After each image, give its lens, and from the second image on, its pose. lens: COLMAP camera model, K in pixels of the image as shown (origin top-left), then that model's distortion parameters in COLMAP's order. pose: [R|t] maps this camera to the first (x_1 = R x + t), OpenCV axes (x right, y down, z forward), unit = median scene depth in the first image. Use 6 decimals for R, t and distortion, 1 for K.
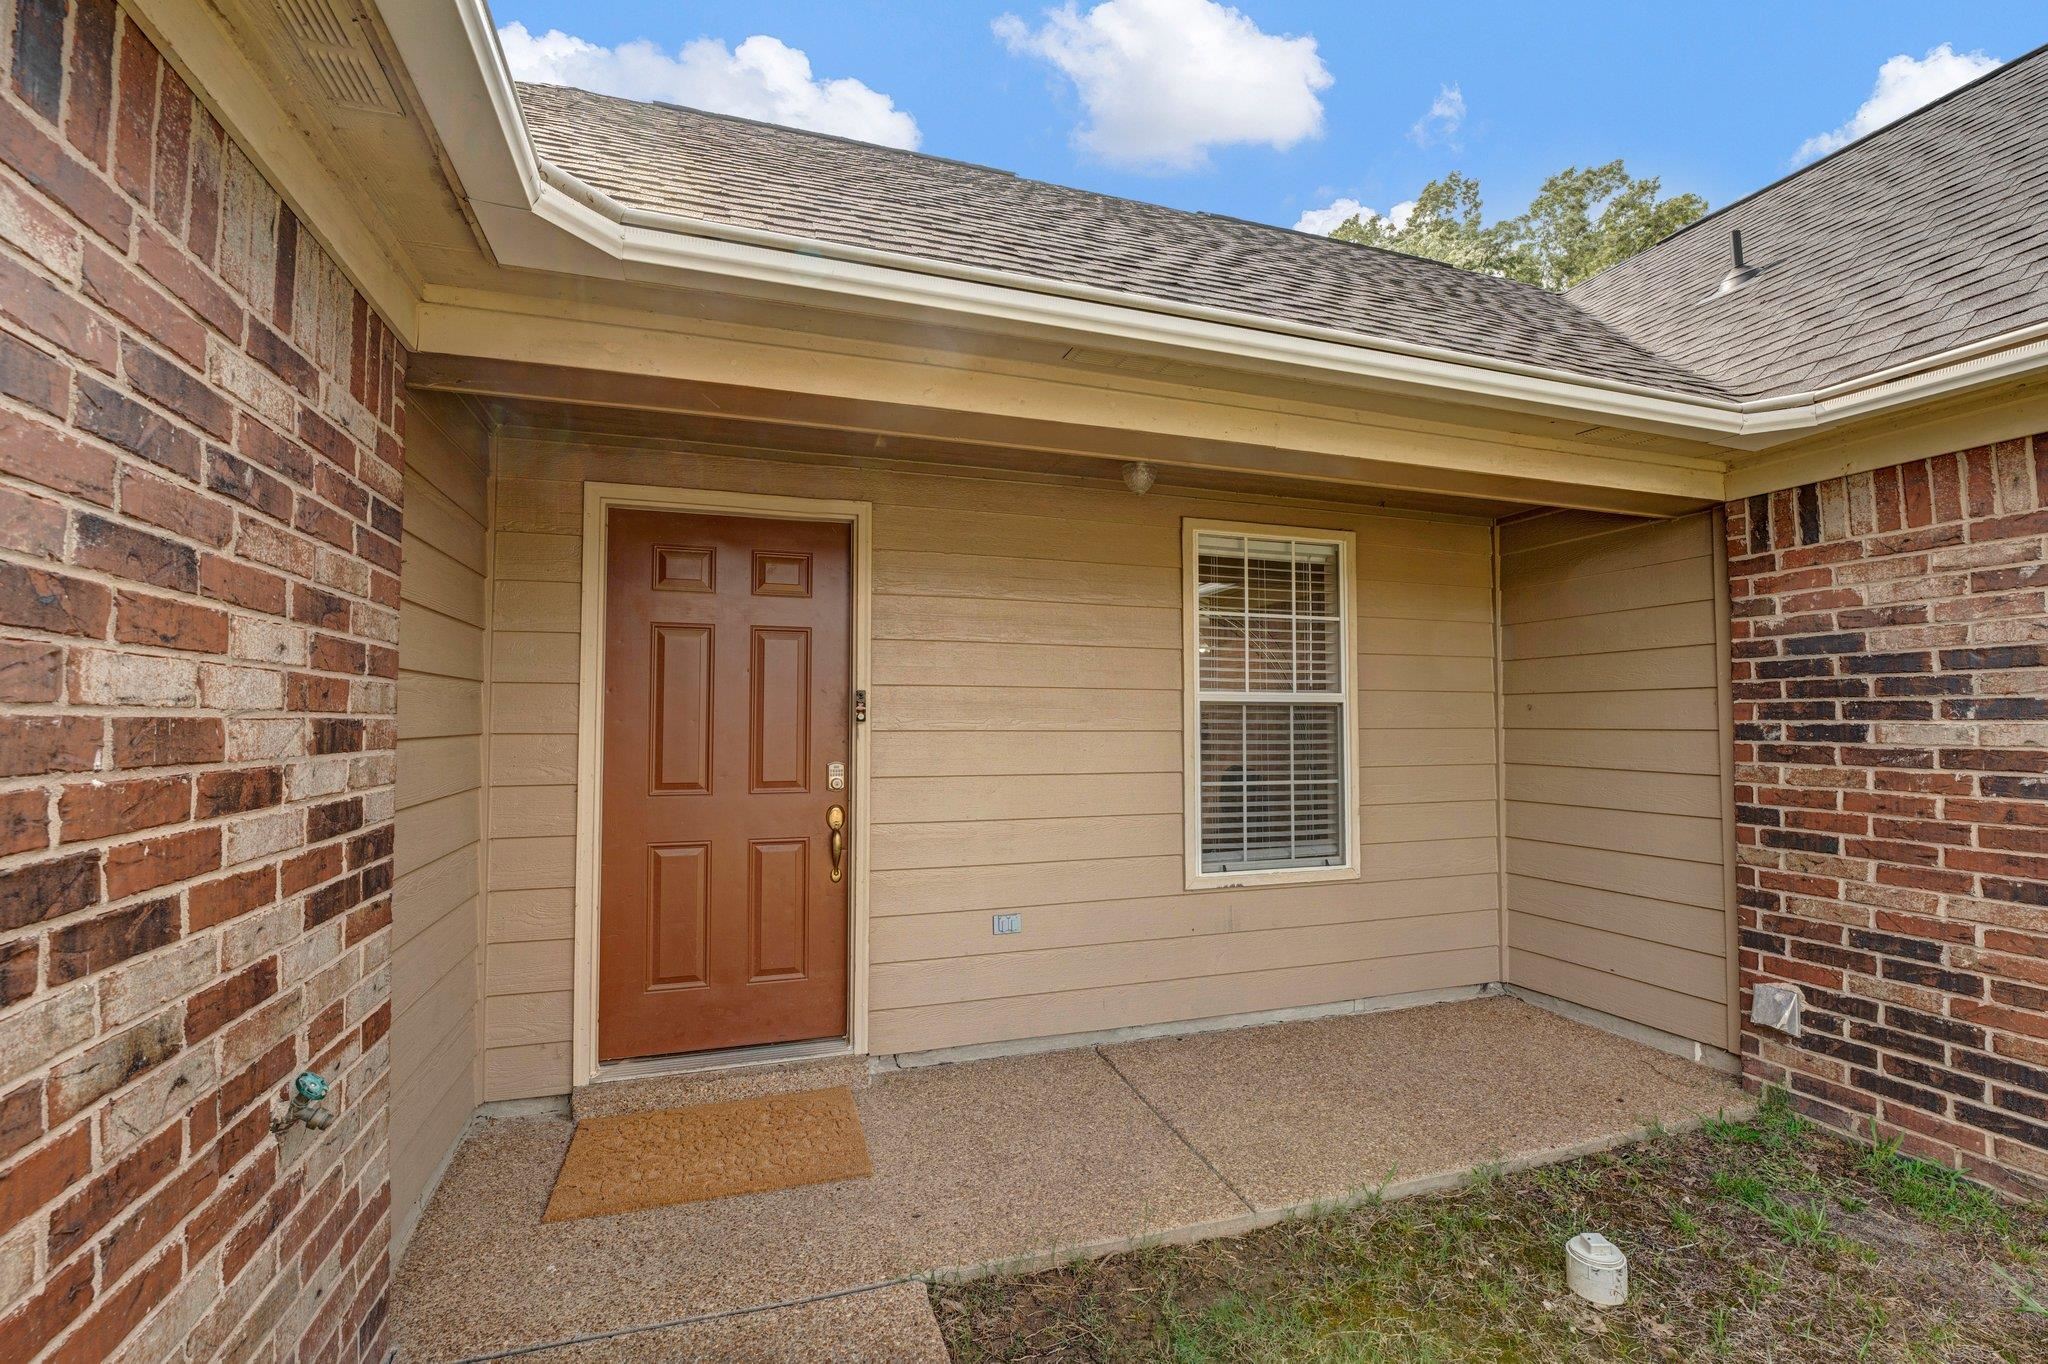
lens RADIAL K [[865.5, 0, 1022.7], [0, 865.5, 672.5], [0, 0, 1]] dist [-0.011937, 0.000396]
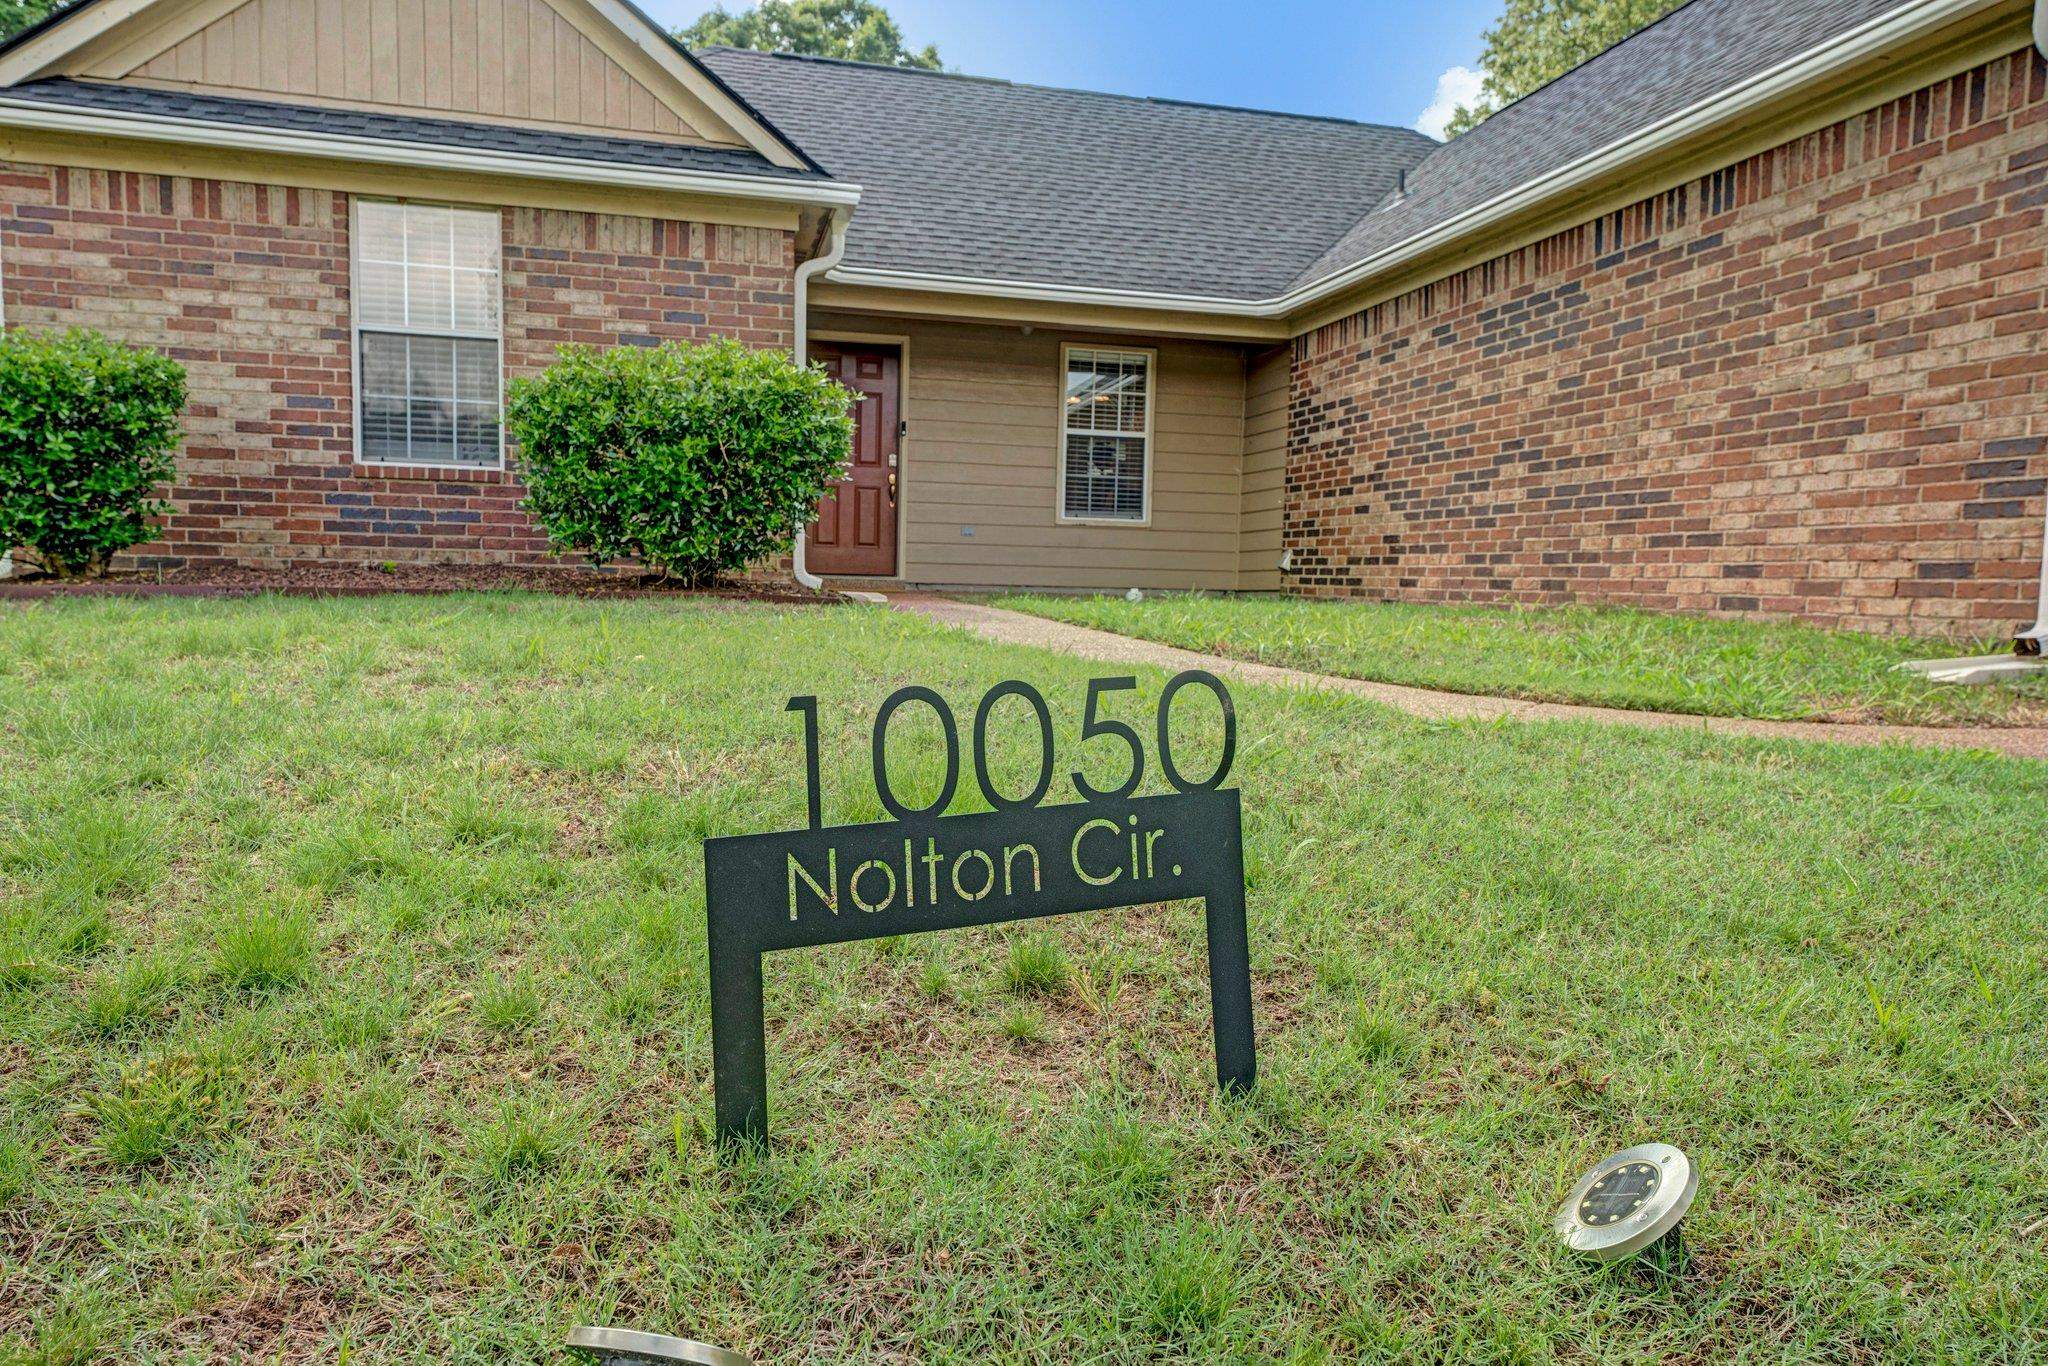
lens RADIAL K [[1270.3, 0, 1024.0], [0, 1270.3, 683.0], [0, 0, 1]] dist [0.006835, 0.005632]
pose [[0.996518, 0.028992, -0.078169, 0.395987], [-0.018236, 0.990684, 0.134954, 0.237190], [0.081353, -0.133058, 0.987764, -2.287927]]
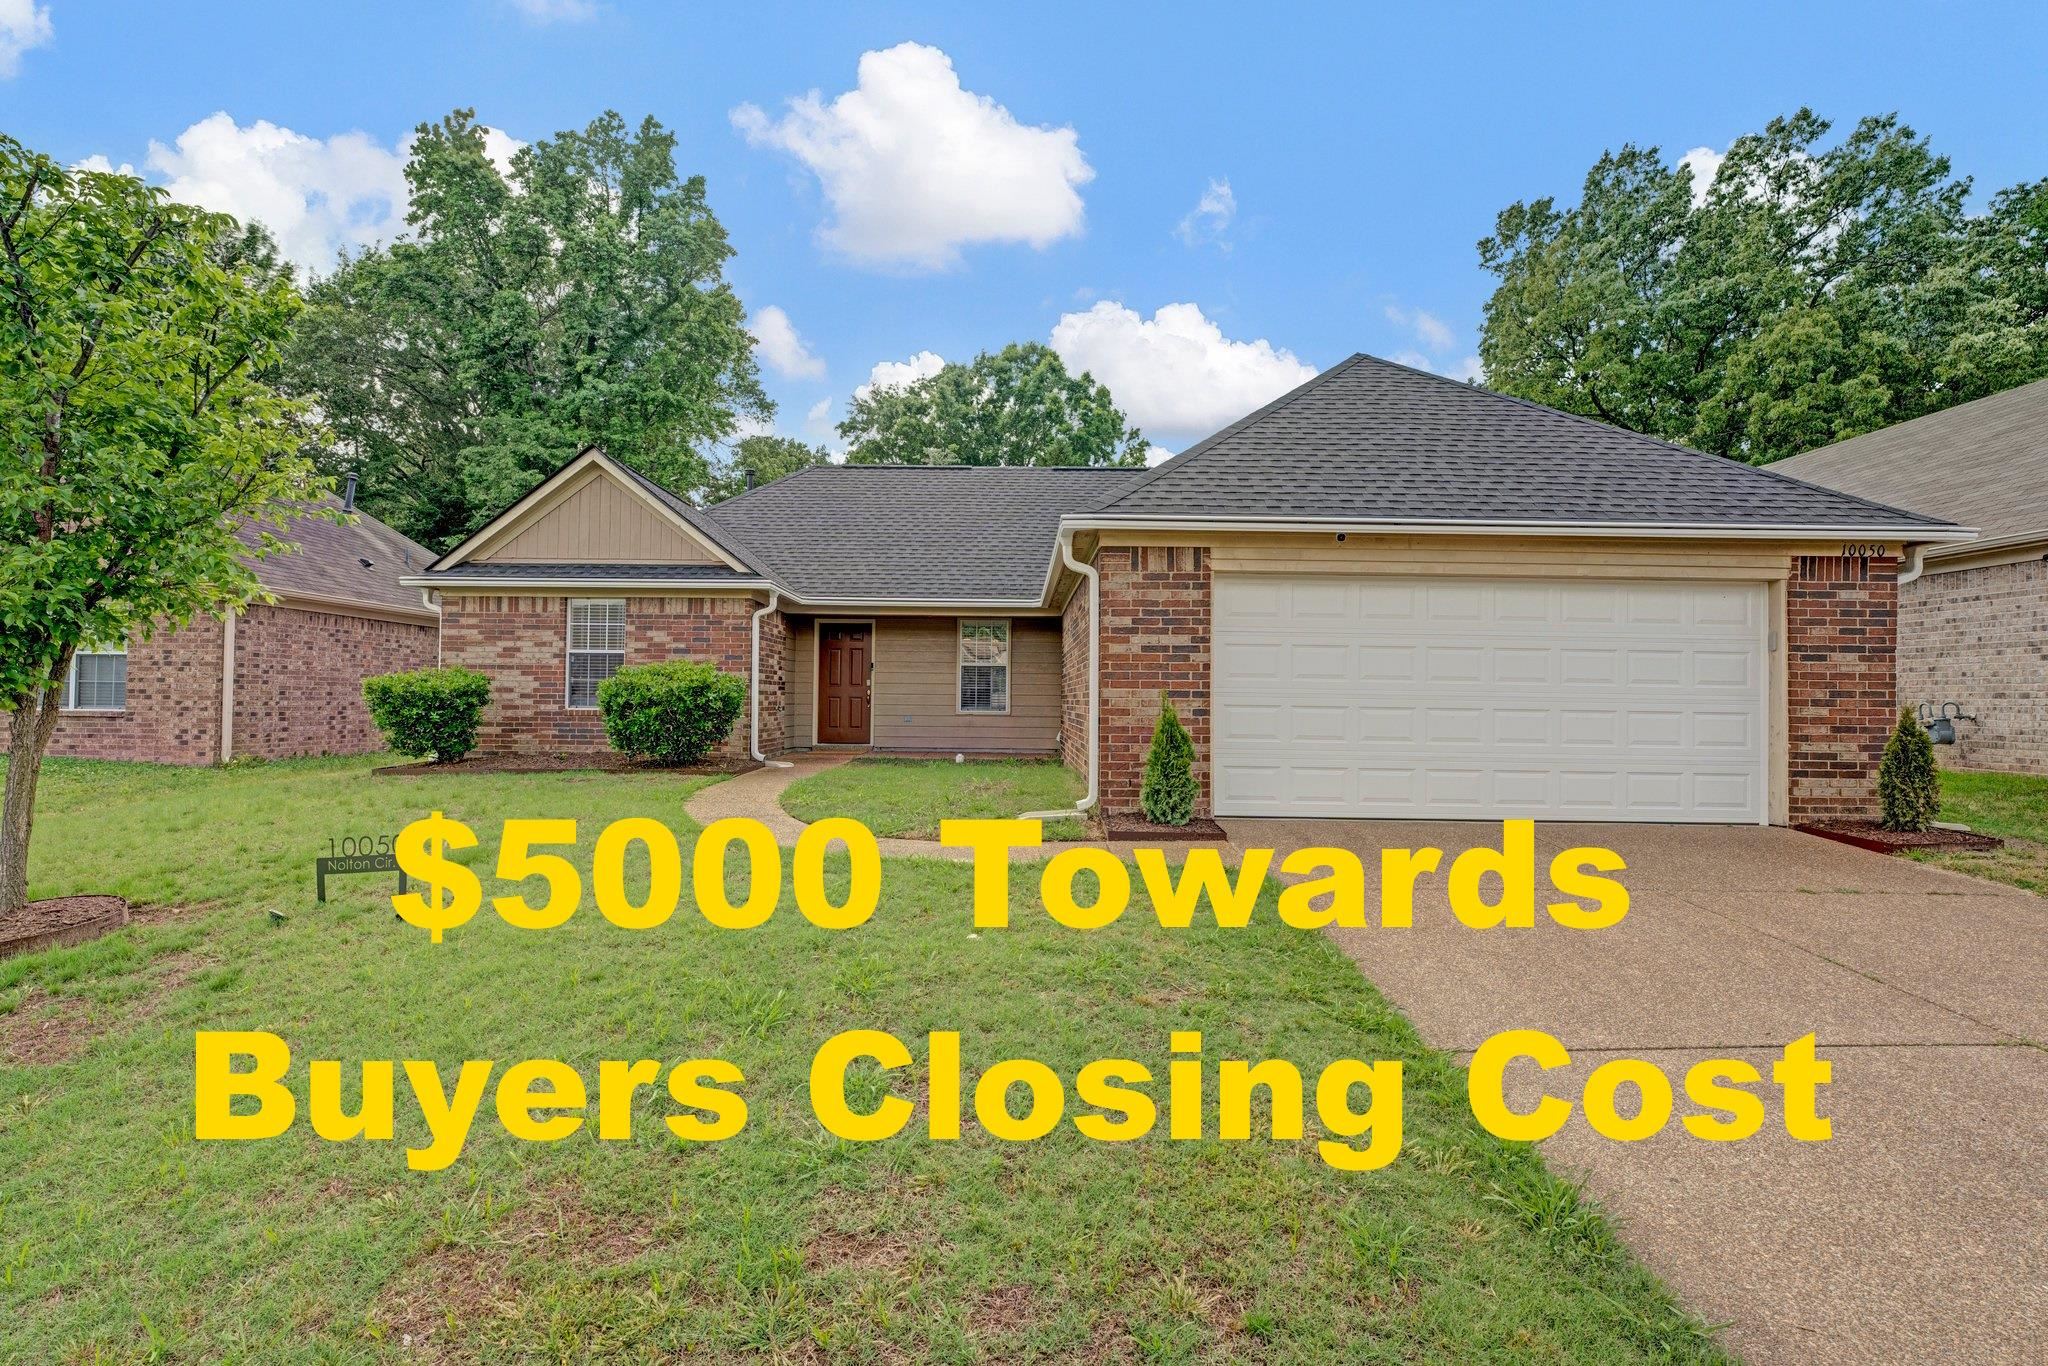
lens RADIAL K [[947.2, 0, 1041.2], [0, 947.2, 687.3], [0, 0, 1]] dist [-0.011919, -0.000370]
pose [[0.951638, 0.004524, -0.307189, 2.032163], [0.008261, 0.999153, 0.040306, -0.042014], [0.307111, -0.040894, 0.950795, -3.173741]]
